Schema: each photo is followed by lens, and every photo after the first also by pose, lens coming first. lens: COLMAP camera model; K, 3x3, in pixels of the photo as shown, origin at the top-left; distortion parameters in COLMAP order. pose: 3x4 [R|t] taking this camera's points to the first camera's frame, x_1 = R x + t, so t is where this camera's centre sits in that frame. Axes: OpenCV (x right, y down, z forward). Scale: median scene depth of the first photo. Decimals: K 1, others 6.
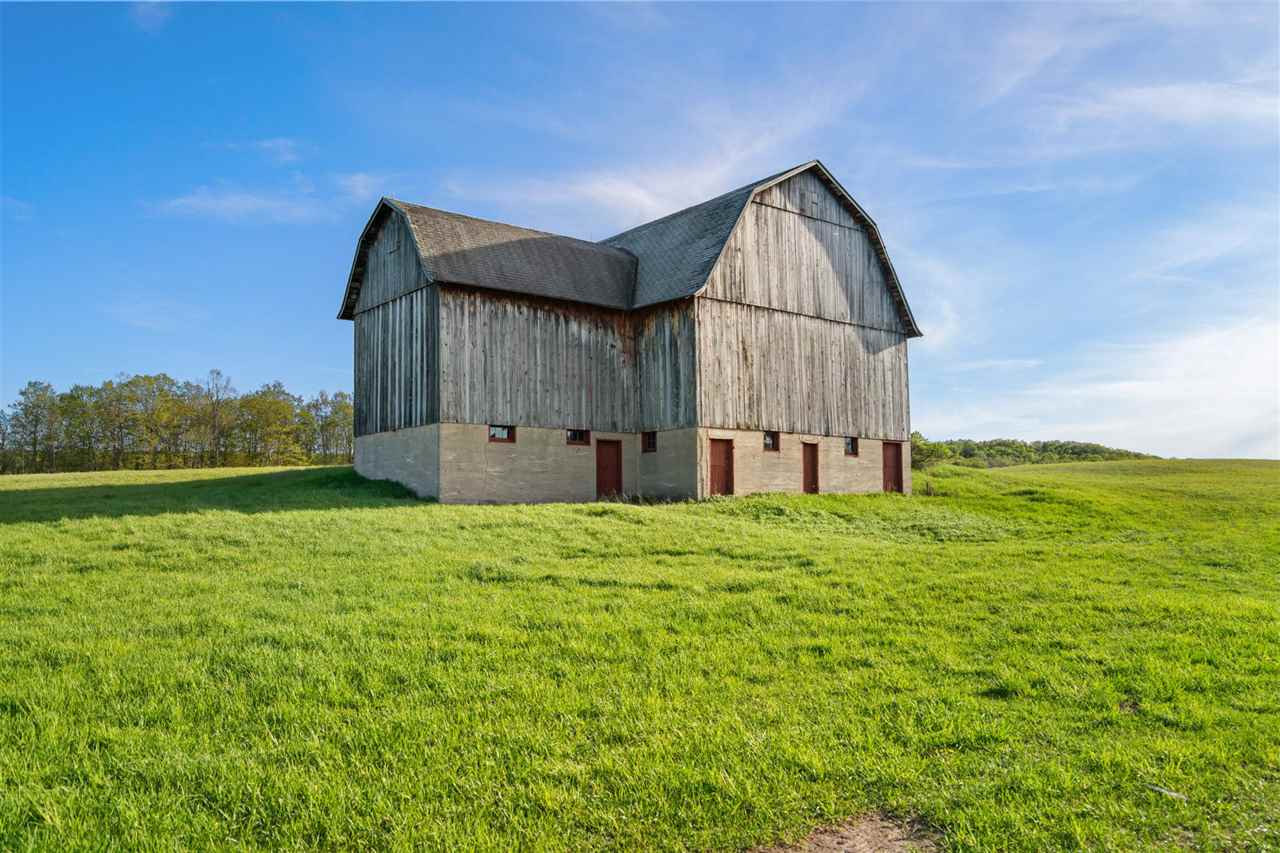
lens RADIAL K [[947.8, 0, 640.6], [0, 947.8, 430.3], [0, 0, 1]] dist [-0.008039, -0.003102]
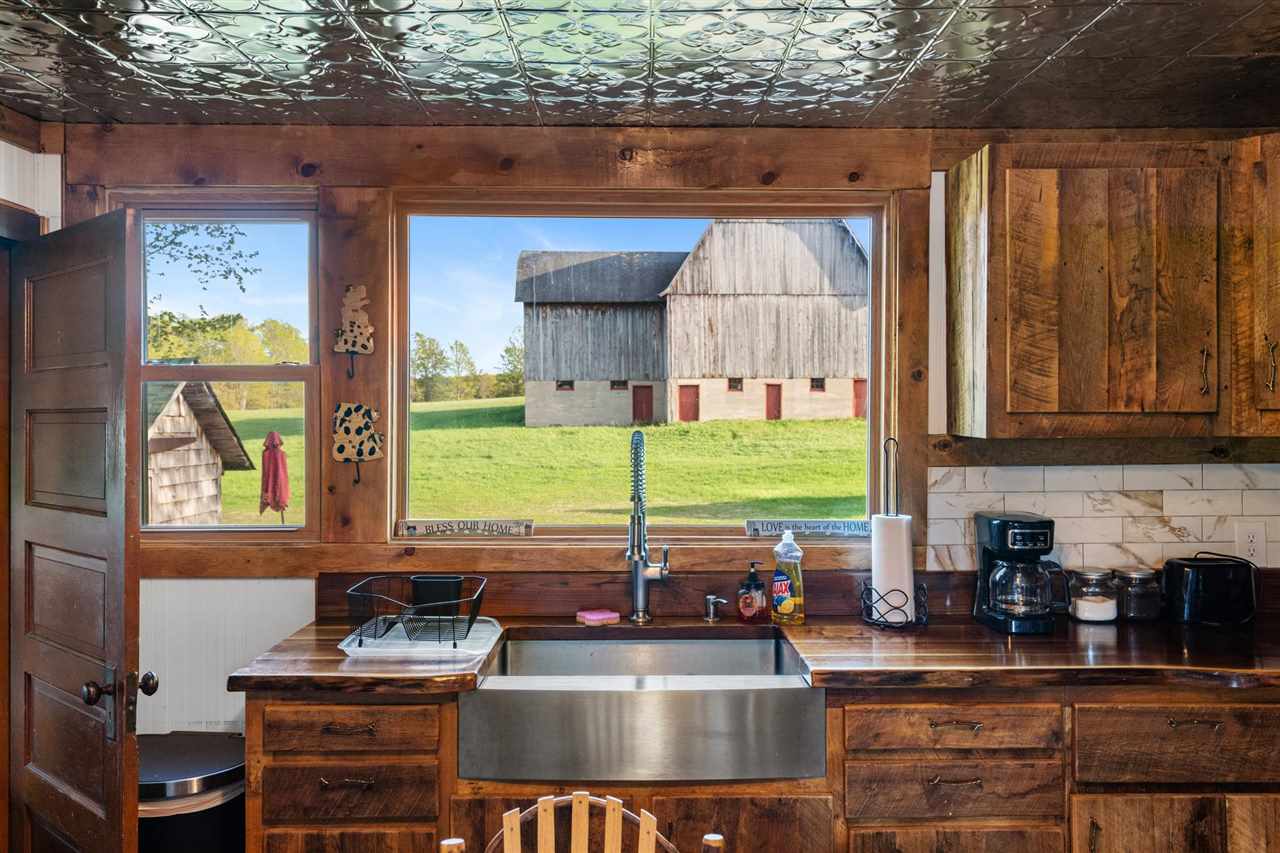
lens RADIAL K [[969.7, 0, 638.3], [0, 969.7, 423.7], [0, 0, 1]] dist [0.021229, -0.014702]
pose [[0.809974, 0.006036, -0.586434, 0.898981], [0.047068, 0.996052, 0.075261, -0.048367], [0.584574, -0.088561, 0.806493, -0.320741]]
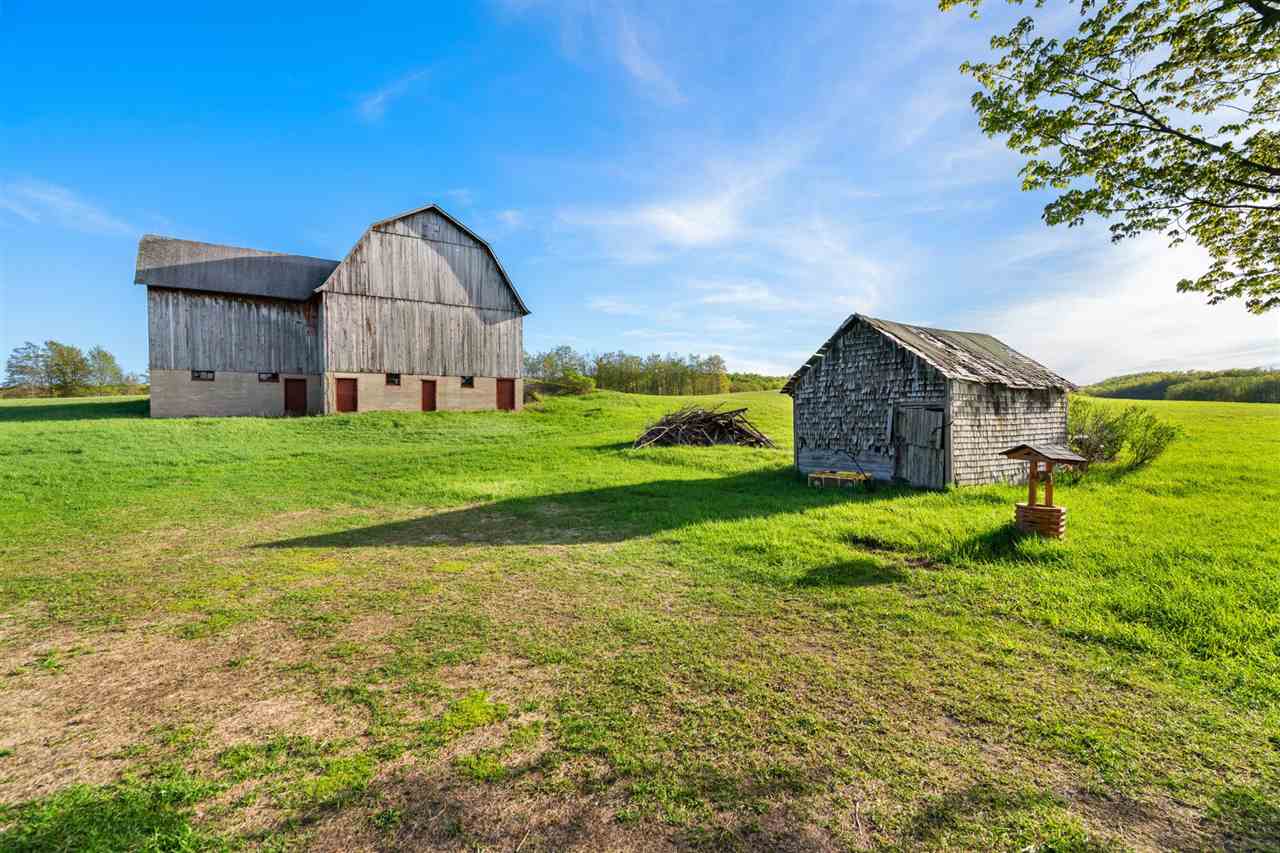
lens RADIAL K [[584.3, 0, 643.9], [0, 584.3, 422.6], [0, 0, 1]] dist [-0.000069, 0.001135]
pose [[0.997411, 0.001602, -0.071894, 0.642324], [0.004945, 0.995857, 0.090795, -0.003792], [0.071742, -0.090915, 0.993271, 0.009050]]
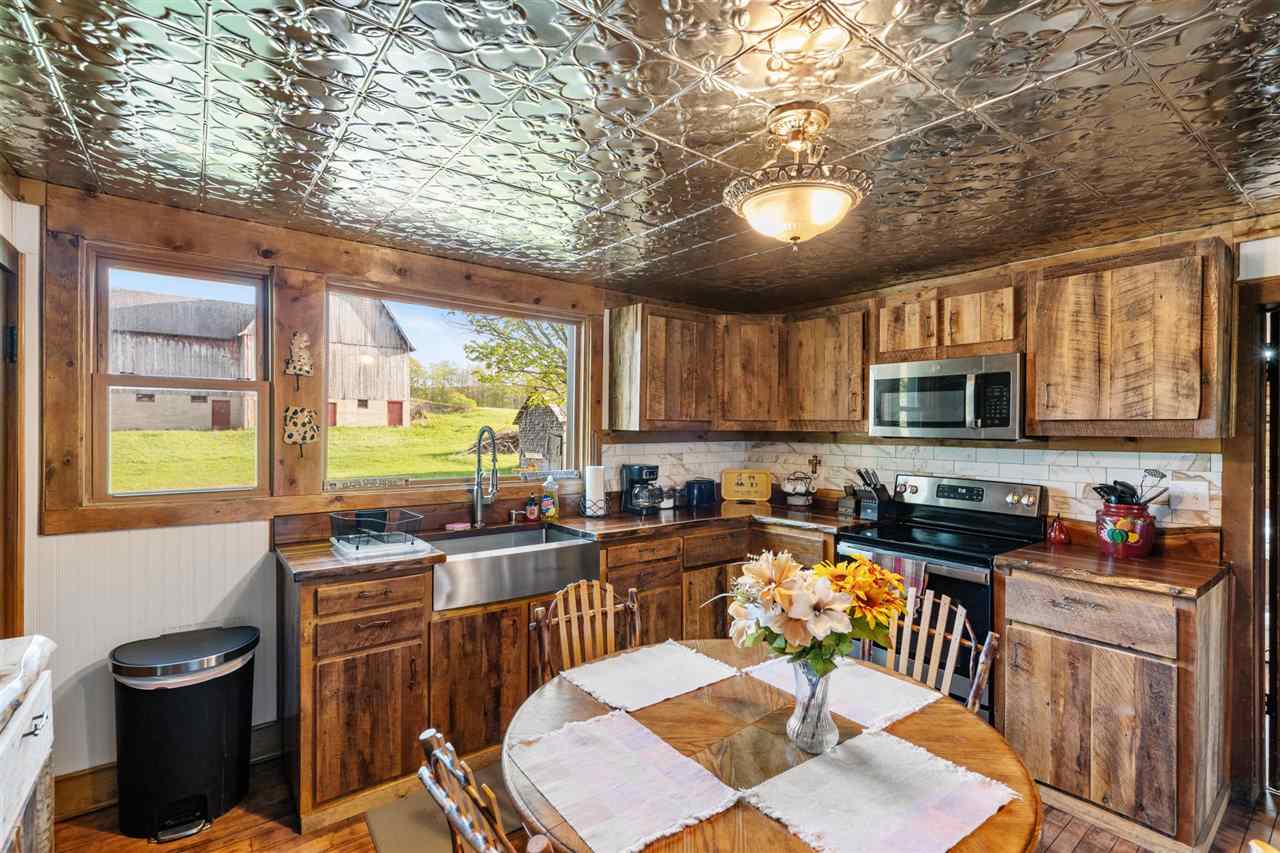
lens RADIAL K [[584.3, 0, 644.5], [0, 584.3, 433.2], [0, 0, 1]] dist [-0.000069, 0.001135]
pose [[0.999573, 0.011959, 0.026644, 0.875567], [-0.014342, 0.995738, 0.091103, -0.049305], [-0.025441, -0.091446, 0.995485, -0.347407]]
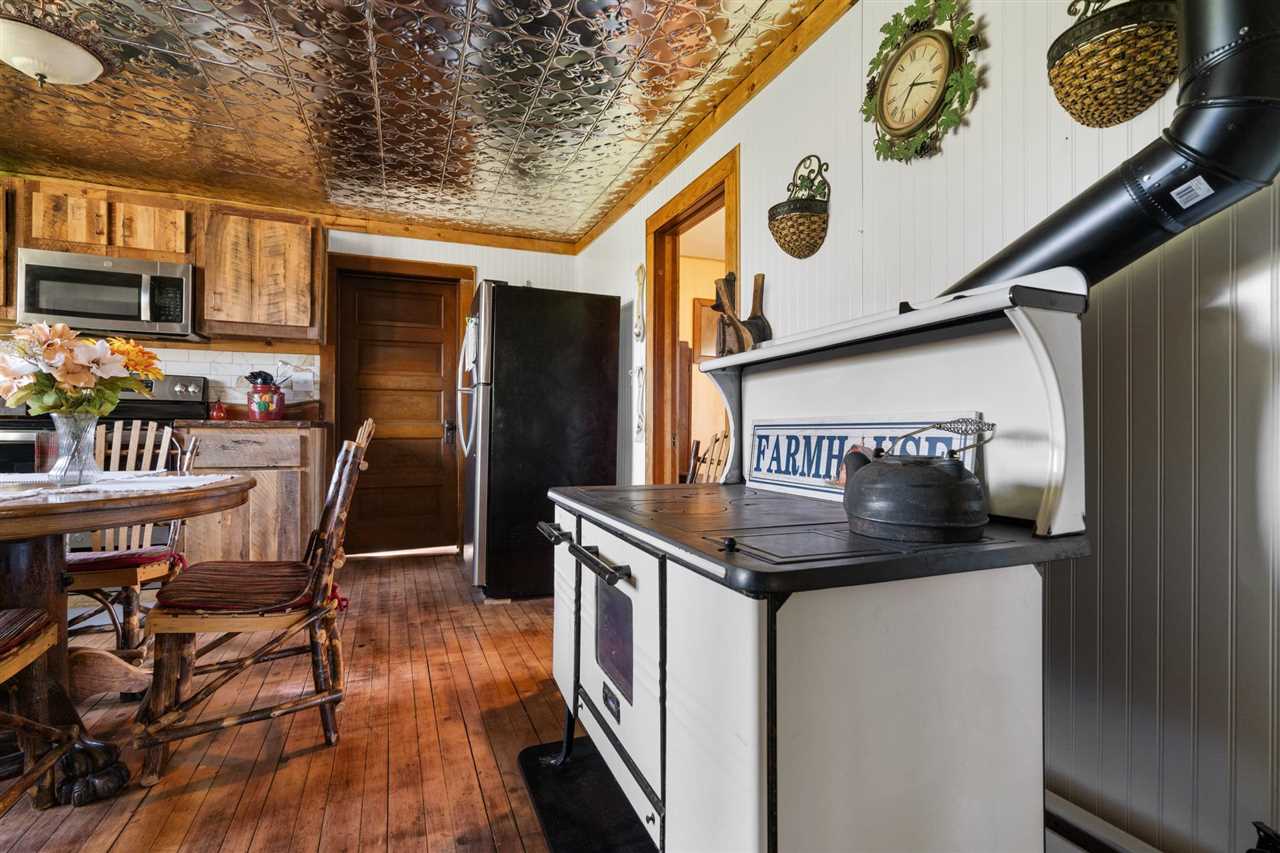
lens RADIAL K [[584.3, 0, 637.9], [0, 584.3, 423.8], [0, 0, 1]] dist [-0.000069, 0.001135]
pose [[0.241441, 0.012502, 0.970335, 0.850245], [-0.090103, 0.995886, 0.009589, -0.034414], [-0.966223, -0.089745, 0.241574, -0.369119]]
